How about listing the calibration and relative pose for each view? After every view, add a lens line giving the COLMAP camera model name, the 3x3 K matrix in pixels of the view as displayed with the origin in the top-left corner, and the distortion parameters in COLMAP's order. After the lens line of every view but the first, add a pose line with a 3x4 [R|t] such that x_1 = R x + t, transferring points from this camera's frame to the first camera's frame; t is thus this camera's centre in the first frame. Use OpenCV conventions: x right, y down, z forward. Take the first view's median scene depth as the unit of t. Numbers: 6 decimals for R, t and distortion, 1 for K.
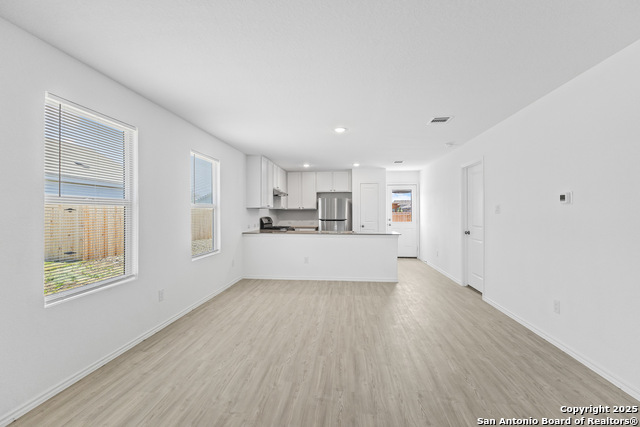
lens RADIAL K [[293.3, 0, 319.8], [0, 293.3, 213.5], [0, 0, 1]] dist [0.001770, 0.000136]
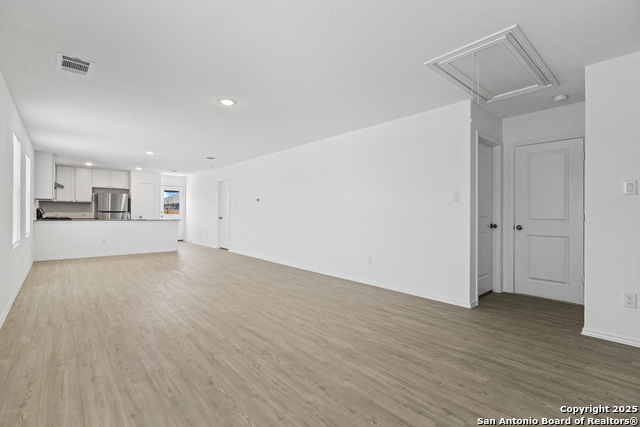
lens RADIAL K [[293.3, 0, 318.9], [0, 293.3, 212.3], [0, 0, 1]] dist [0.001770, 0.000136]
pose [[0.679821, 0.008263, 0.733332, -0.314424], [-0.008443, 0.999958, -0.003441, 0.025584], [-0.733330, -0.003852, 0.679862, -0.511028]]
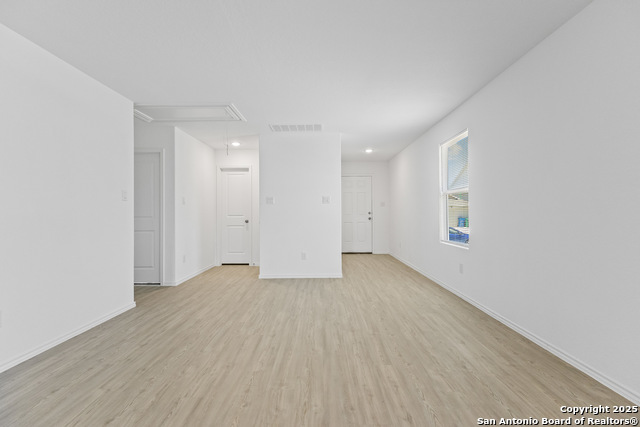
lens RADIAL K [[293.3, 0, 319.5], [0, 293.3, 213.4], [0, 0, 1]] dist [0.001770, 0.000136]
pose [[-0.995800, 0.010143, -0.090987, -0.029280], [0.010429, 0.999942, -0.002665, 0.027860], [0.090955, -0.003603, -0.995849, 0.227845]]
